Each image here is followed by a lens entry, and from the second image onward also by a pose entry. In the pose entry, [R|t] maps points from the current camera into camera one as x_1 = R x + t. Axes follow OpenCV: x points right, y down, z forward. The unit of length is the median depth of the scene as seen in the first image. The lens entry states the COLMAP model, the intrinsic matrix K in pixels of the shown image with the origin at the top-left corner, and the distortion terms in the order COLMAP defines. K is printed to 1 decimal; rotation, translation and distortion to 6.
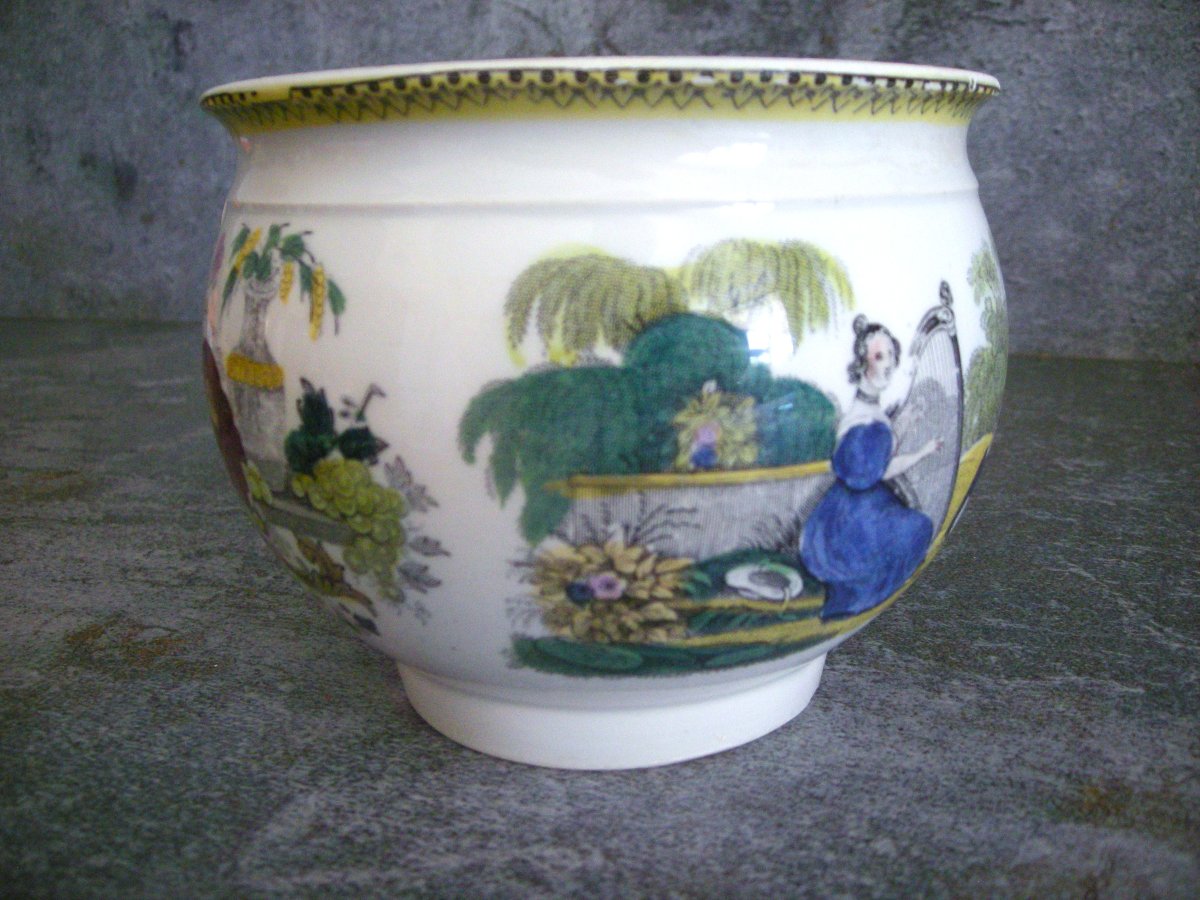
lens RADIAL K [[1202.6, 0, 611.6], [0, 1202.6, 453.6], [0, 0, 1]] dist [-0.134787, 0.000000]
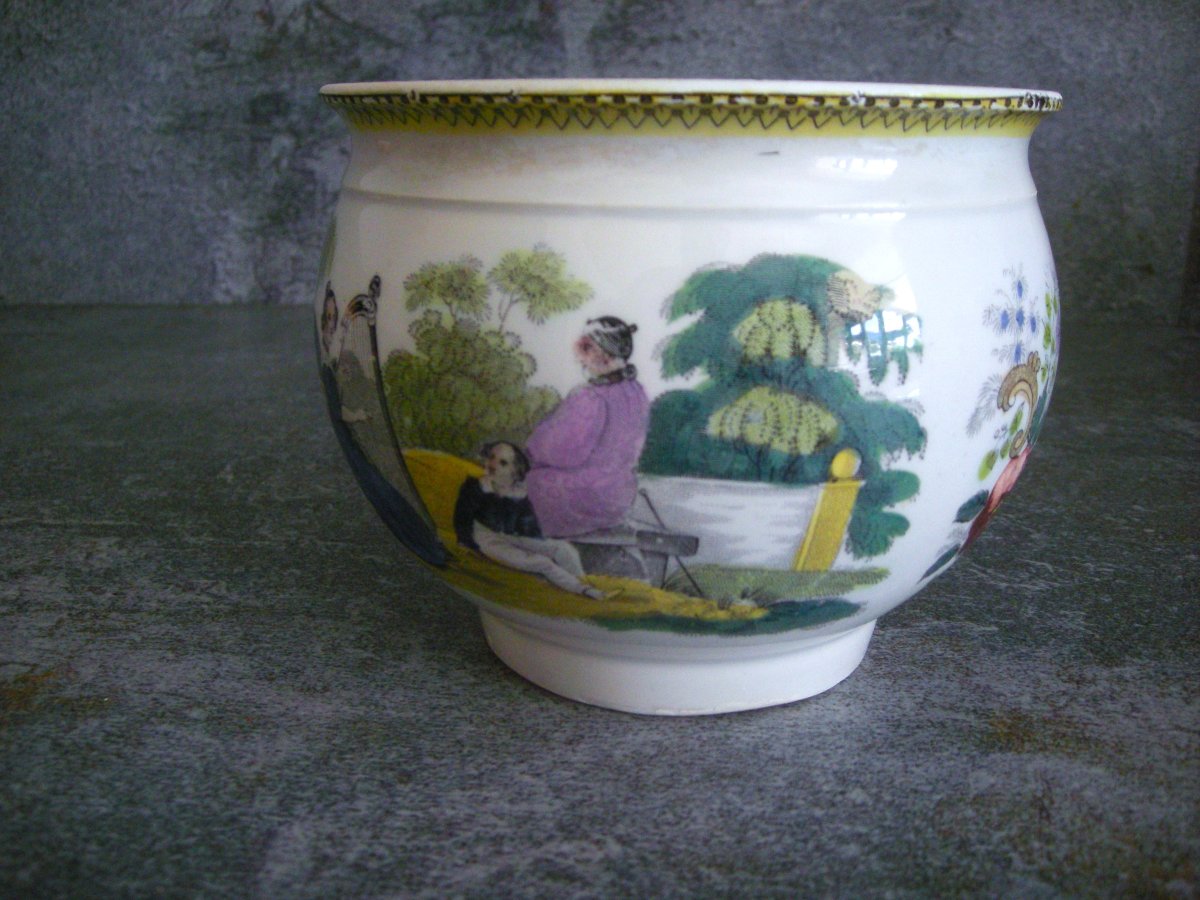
lens RADIAL K [[1202.6, 0, 598.2], [0, 1202.6, 461.4], [0, 0, 1]] dist [-0.134787, 0.000000]
pose [[0.954378, -0.063285, 0.291818, -0.260113], [0.049292, 0.997265, 0.055064, -0.044877], [-0.294504, -0.038168, 0.954888, 0.019512]]
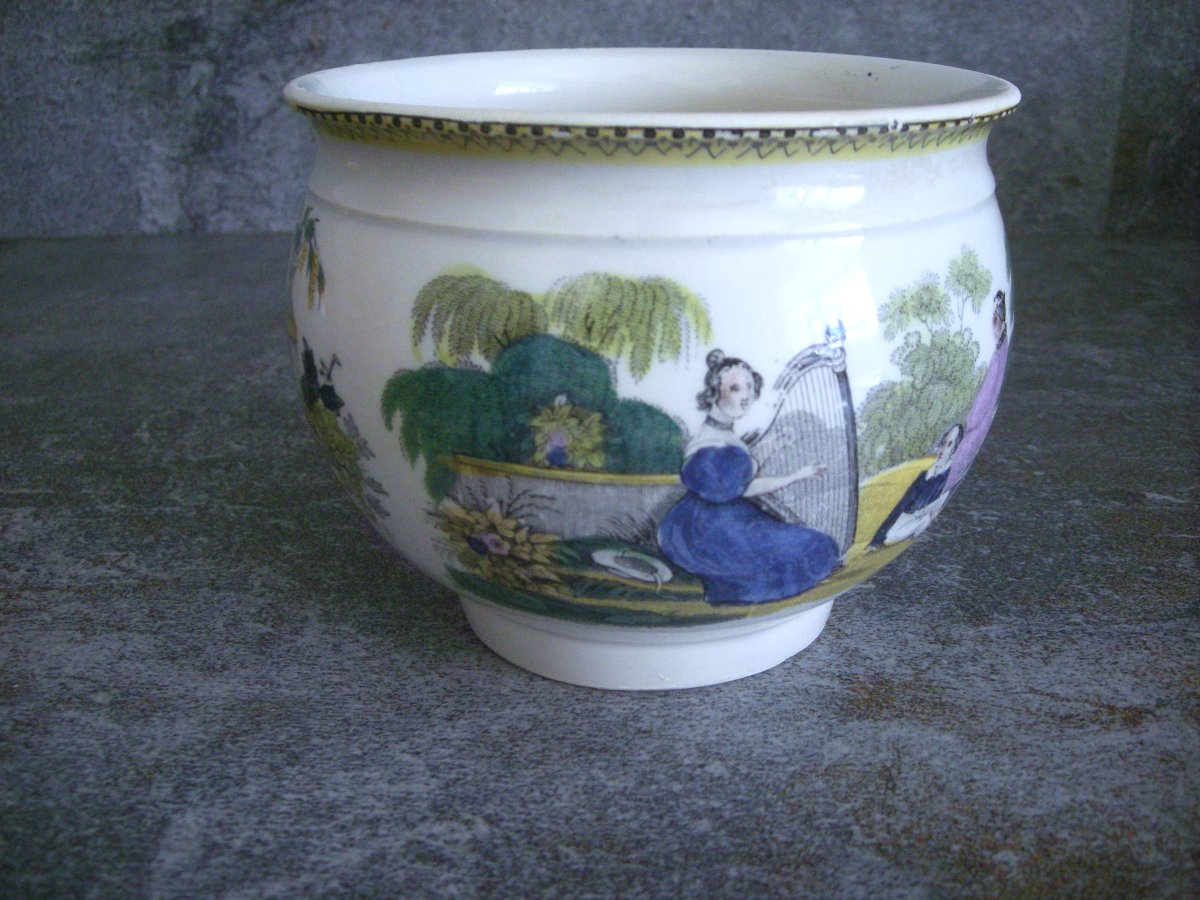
lens RADIAL K [[1202.6, 0, 597.1], [0, 1202.6, 463.1], [0, 0, 1]] dist [-0.134787, 0.000000]
pose [[0.943963, -0.115617, 0.309139, -0.182597], [0.069781, 0.985376, 0.155451, -0.137203], [-0.322591, -0.125168, 0.938226, -0.035902]]
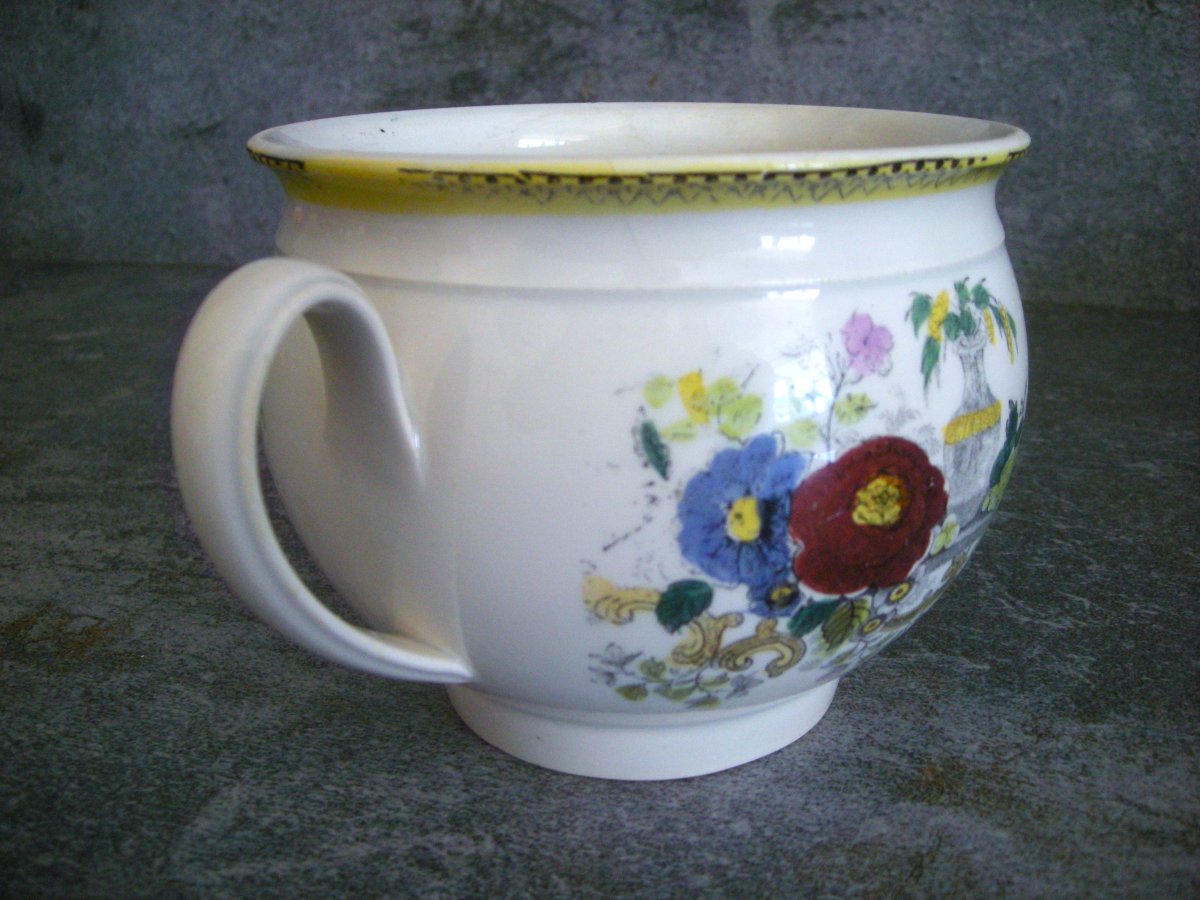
lens RADIAL K [[1202.6, 0, 606.4], [0, 1202.6, 454.7], [0, 0, 1]] dist [-0.134787, 0.000000]
pose [[0.998285, -0.016700, 0.056103, 0.036155], [0.011735, 0.996079, 0.087684, -0.108696], [-0.057347, -0.086875, 0.994567, -0.087757]]
